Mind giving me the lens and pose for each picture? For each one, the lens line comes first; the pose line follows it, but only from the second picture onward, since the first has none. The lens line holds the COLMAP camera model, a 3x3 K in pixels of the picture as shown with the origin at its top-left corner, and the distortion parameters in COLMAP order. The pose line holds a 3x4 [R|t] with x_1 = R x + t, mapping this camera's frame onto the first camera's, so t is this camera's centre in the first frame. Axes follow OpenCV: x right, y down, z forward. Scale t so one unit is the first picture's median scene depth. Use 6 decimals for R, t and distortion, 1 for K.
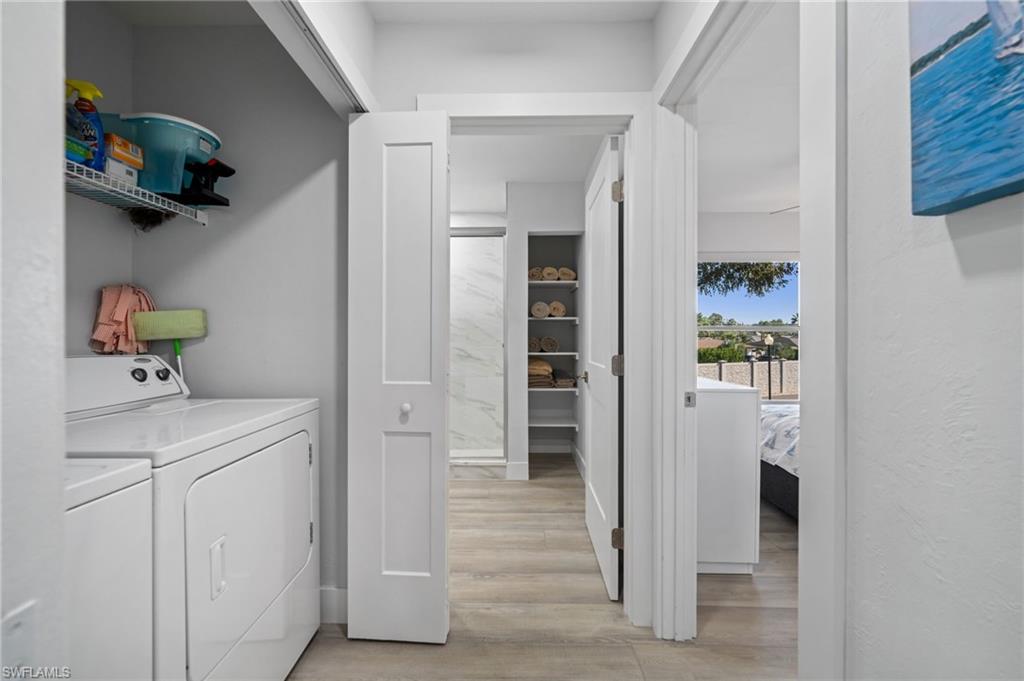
lens RADIAL K [[406.6, 0, 511.0], [0, 406.6, 339.2], [0, 0, 1]] dist [-0.002823, 0.000696]
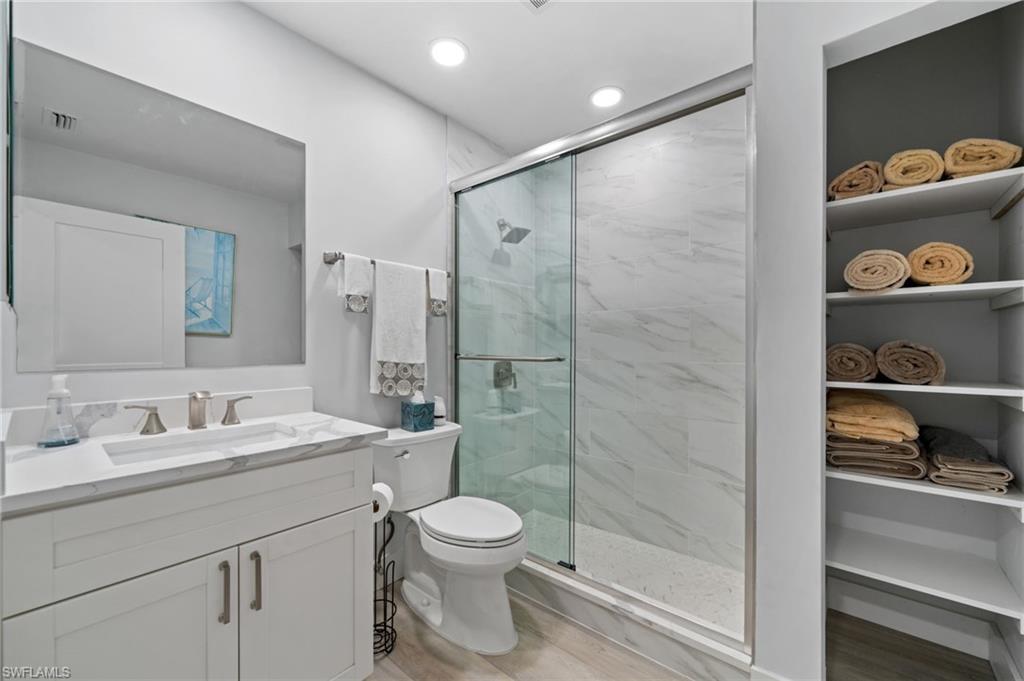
lens RADIAL K [[406.6, 0, 513.6], [0, 406.6, 348.9], [0, 0, 1]] dist [-0.002823, 0.000696]
pose [[0.769058, 0.003915, -0.639167, 0.054759], [-0.003557, 0.999992, 0.001846, 0.001925], [0.639169, 0.000854, 0.769066, 0.491349]]
